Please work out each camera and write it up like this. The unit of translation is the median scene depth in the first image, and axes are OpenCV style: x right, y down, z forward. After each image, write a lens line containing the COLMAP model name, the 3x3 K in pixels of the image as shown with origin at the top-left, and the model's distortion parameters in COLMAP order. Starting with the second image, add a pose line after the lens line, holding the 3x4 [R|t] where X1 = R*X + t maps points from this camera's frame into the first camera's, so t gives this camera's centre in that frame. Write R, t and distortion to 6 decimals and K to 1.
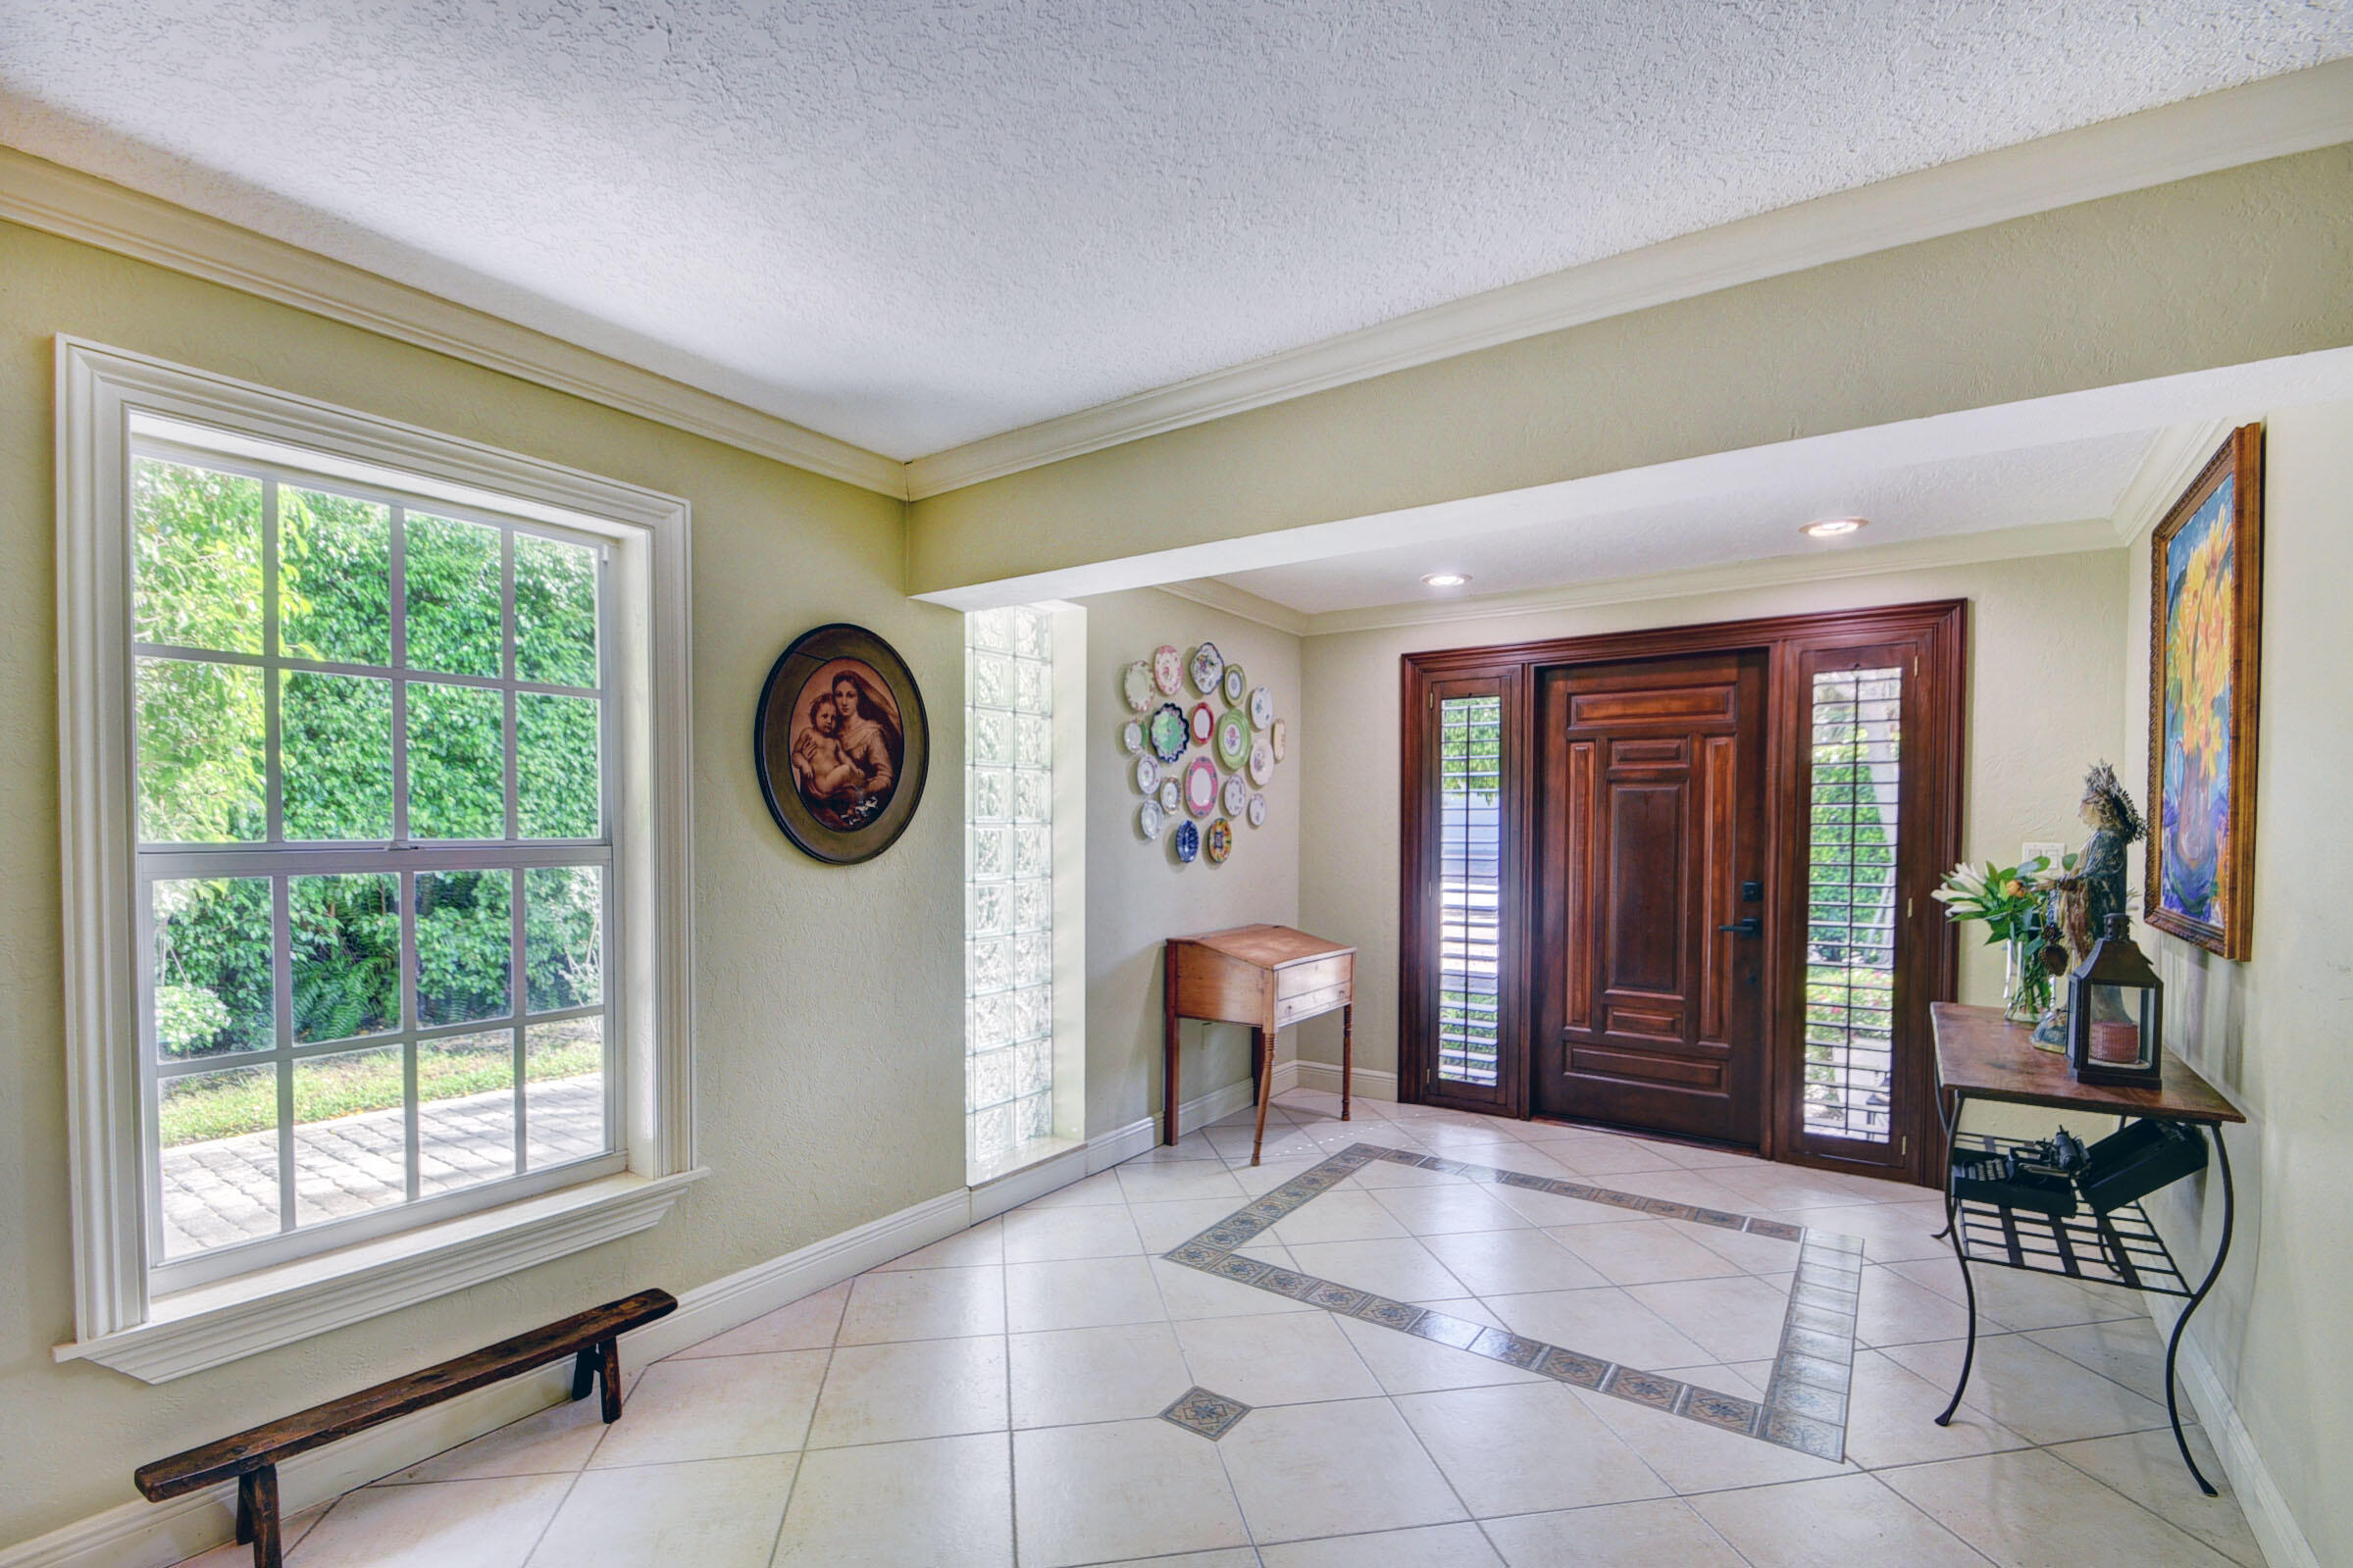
lens RADIAL K [[1042.6, 0, 1144.3], [0, 1042.6, 849.8], [0, 0, 1]] dist [0.008297, -0.012083]
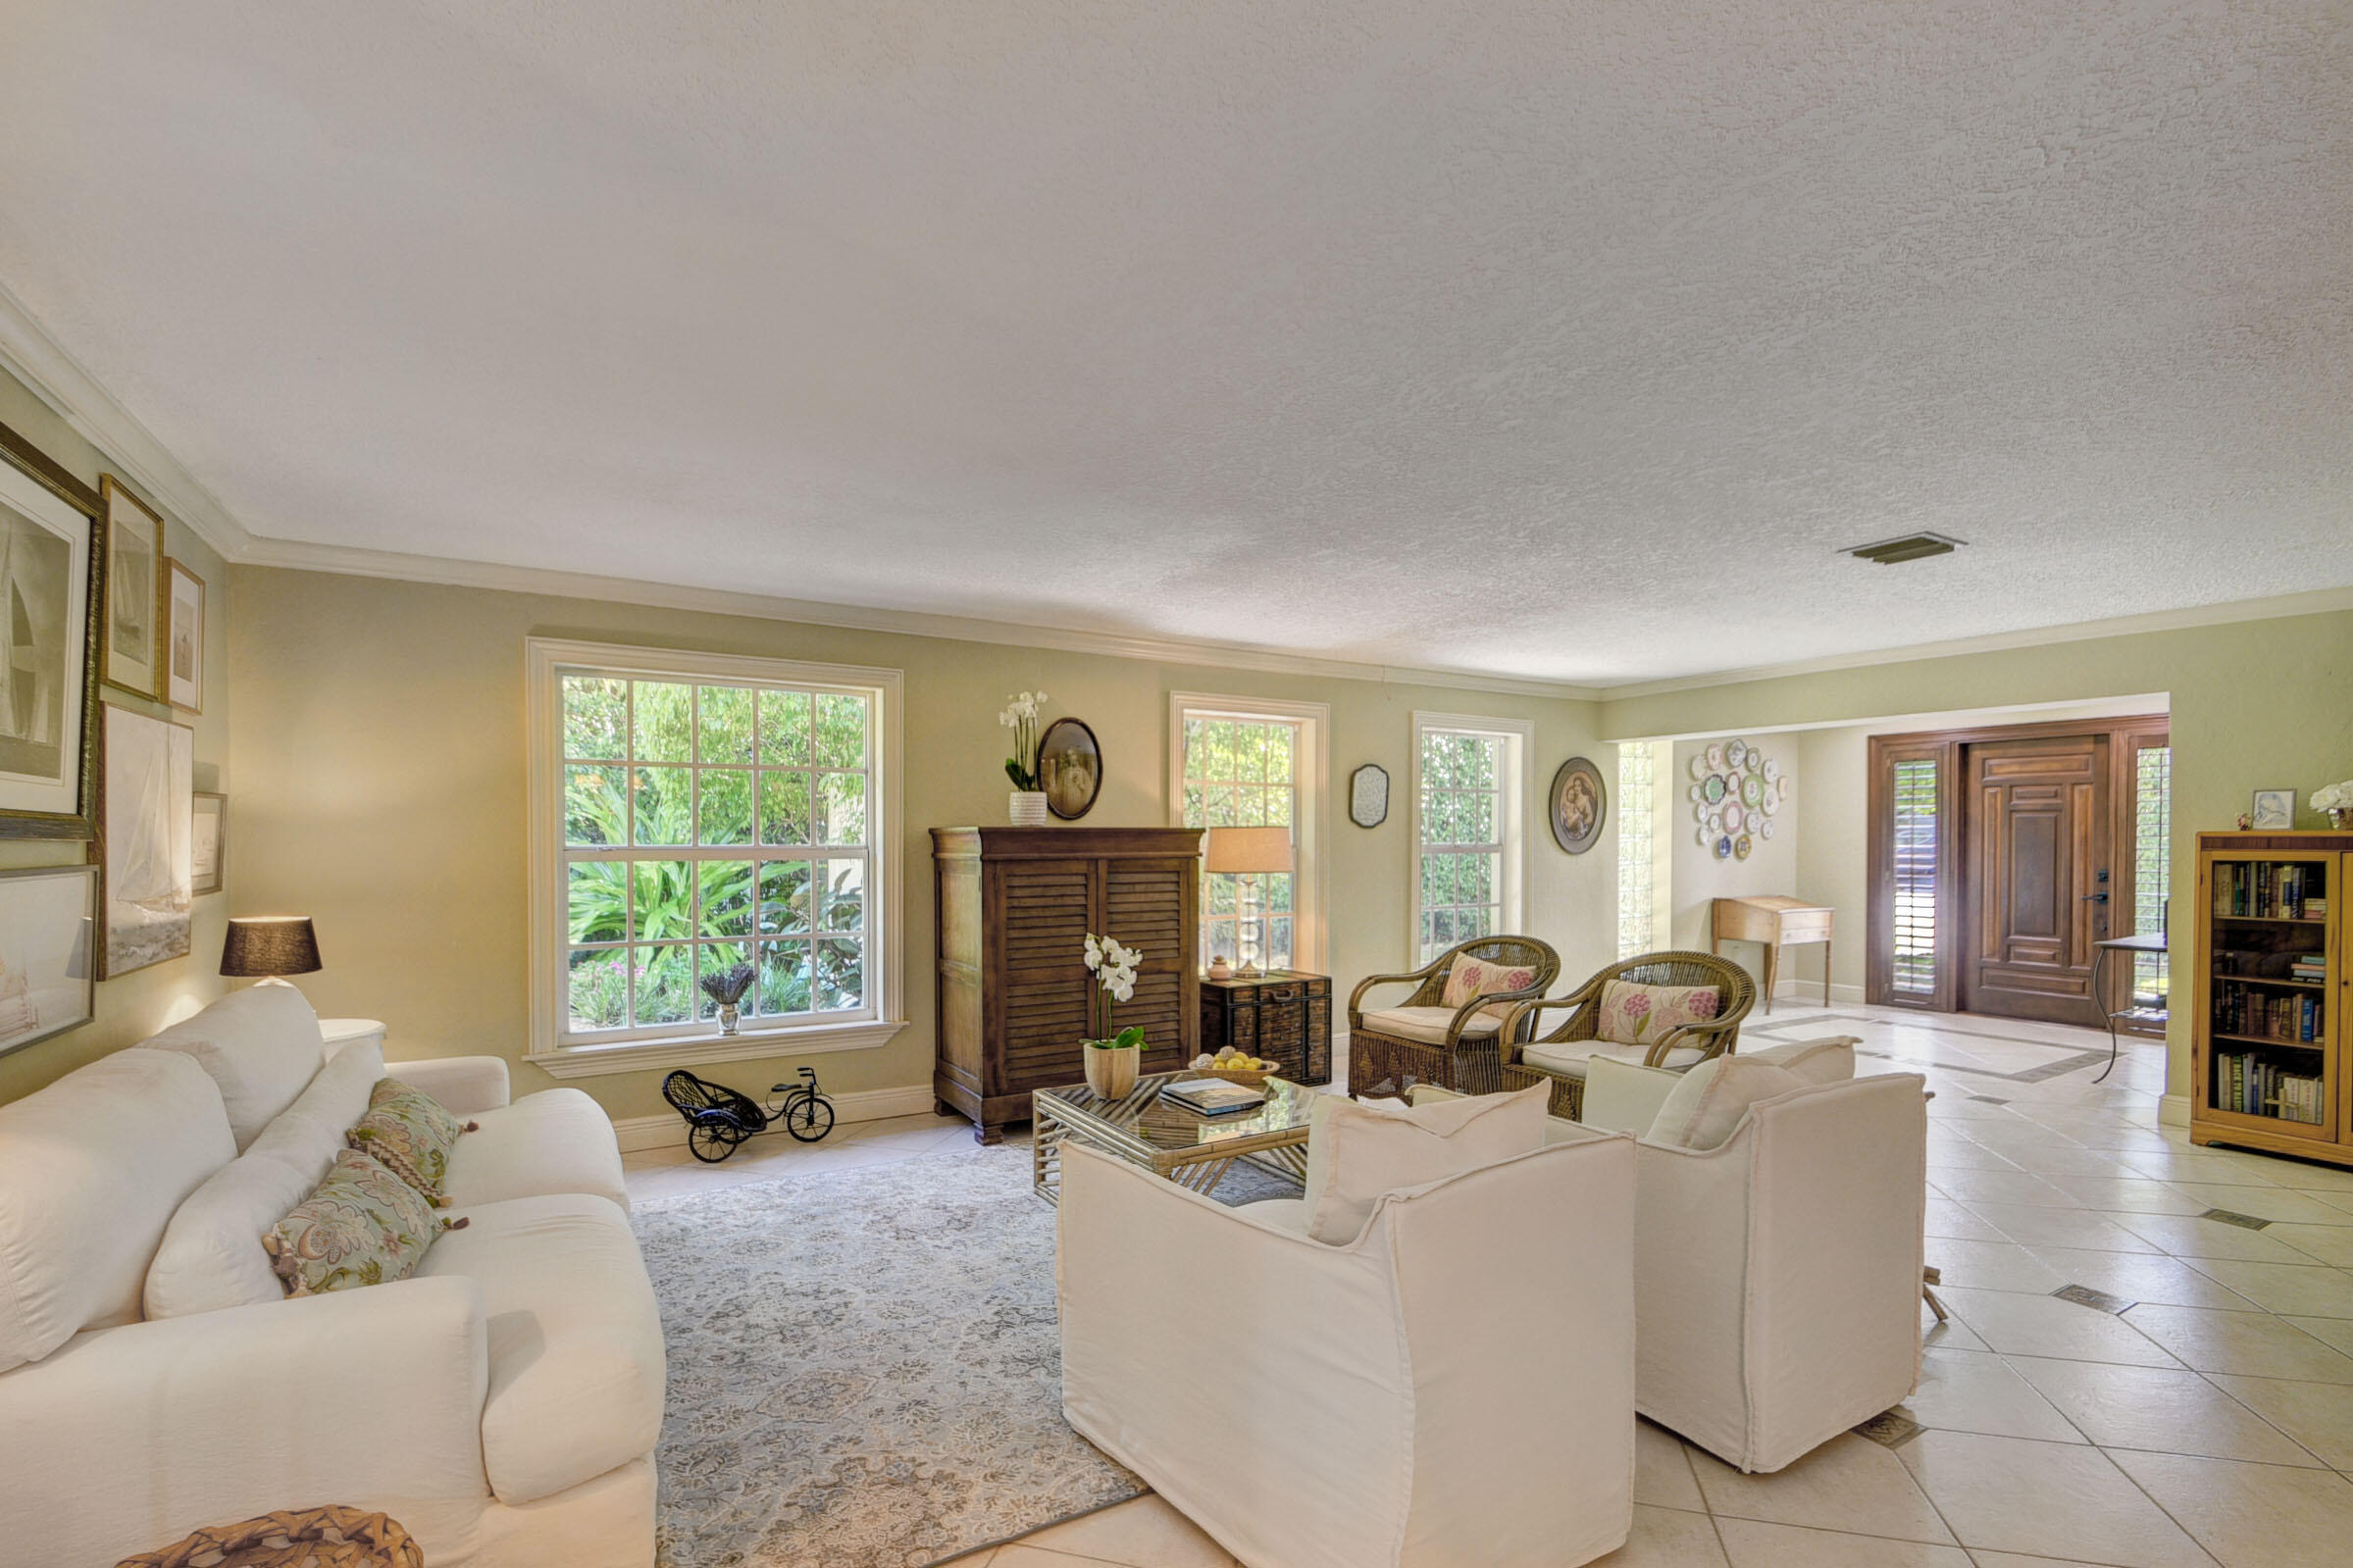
lens RADIAL K [[1042.6, 0, 1144.3], [0, 1042.6, 849.8], [0, 0, 1]] dist [0.008297, -0.012083]
pose [[0.911457, 0.001536, -0.411393, -0.137146], [-0.006872, 0.999910, -0.011493, 0.026220], [0.411338, 0.013302, 0.911386, -1.128897]]
